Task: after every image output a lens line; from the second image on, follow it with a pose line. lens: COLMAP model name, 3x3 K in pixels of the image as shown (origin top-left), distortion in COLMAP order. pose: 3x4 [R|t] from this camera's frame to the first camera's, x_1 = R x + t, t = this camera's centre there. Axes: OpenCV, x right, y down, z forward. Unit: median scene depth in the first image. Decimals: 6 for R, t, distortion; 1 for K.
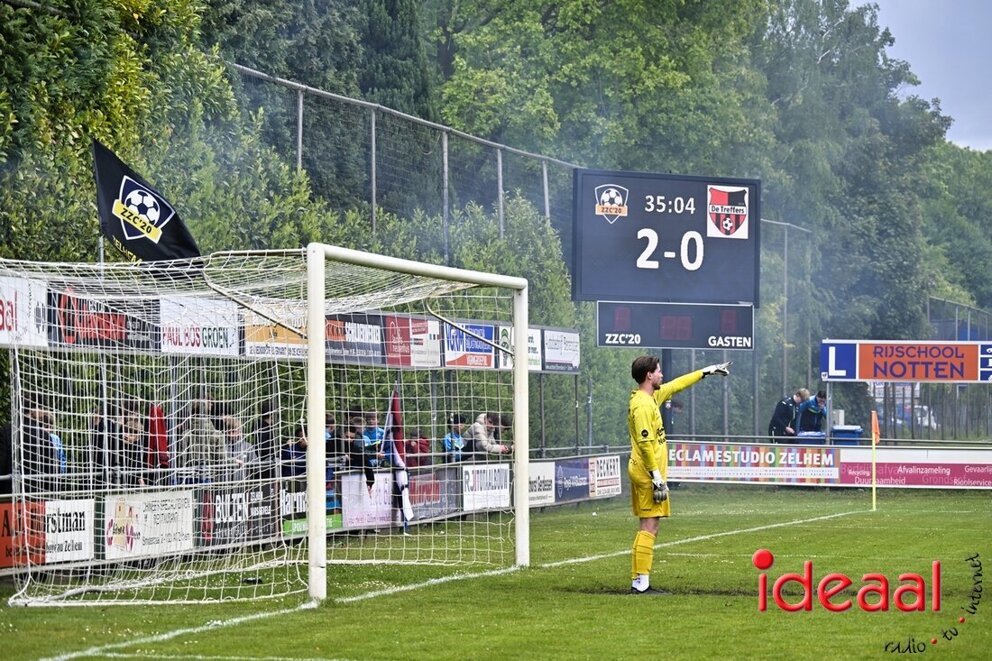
lens RADIAL K [[4267.4, 0, 495.5], [0, 4267.4, 331.3], [0, 0, 1]] dist [-0.196343, 0.000000]
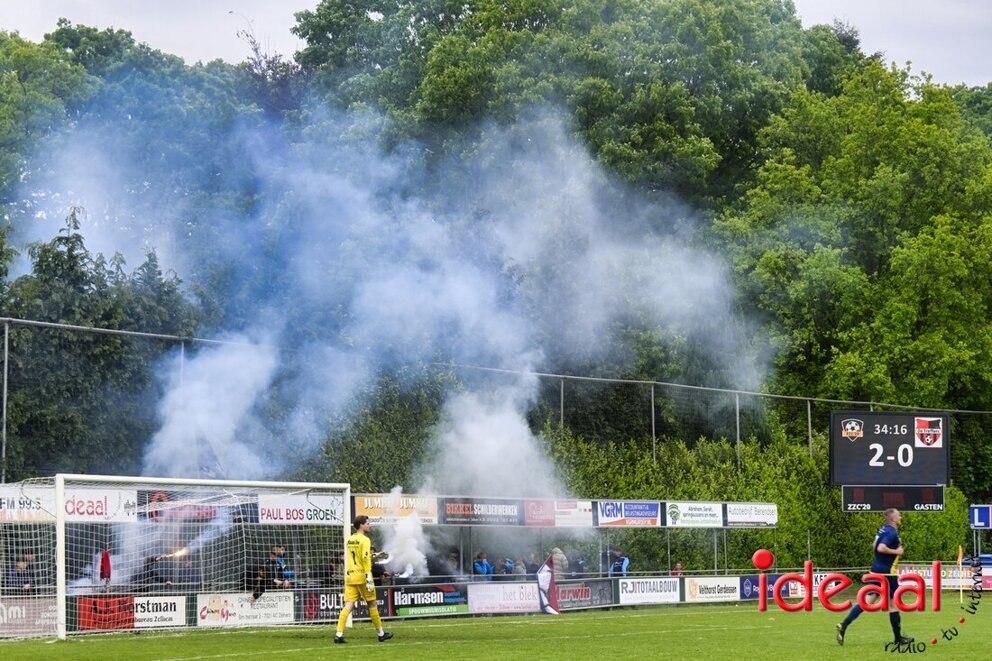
lens RADIAL K [[2638.2, 0, 485.6], [0, 2638.2, 369.7], [0, 0, 1]] dist [-0.052593, 0.000000]
pose [[0.920133, -0.038297, -0.389729, 0.314415], [0.018705, 0.998369, -0.053943, 0.001127], [0.391159, 0.042345, 0.919348, -0.062779]]
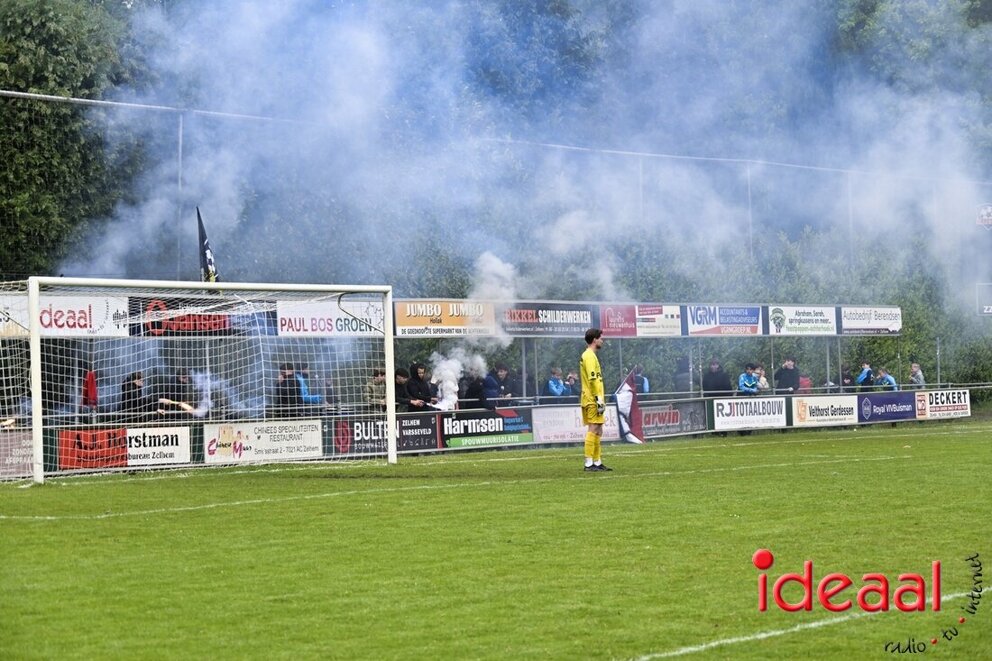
lens RADIAL K [[3032.4, 0, 496.8], [0, 3032.4, 329.4], [0, 0, 1]] dist [-0.109250, 0.000000]
pose [[0.916437, -0.026402, -0.399307, 0.286905], [0.029535, 0.999562, 0.001695, 0.001816], [0.399087, -0.013347, 0.916816, -0.018316]]
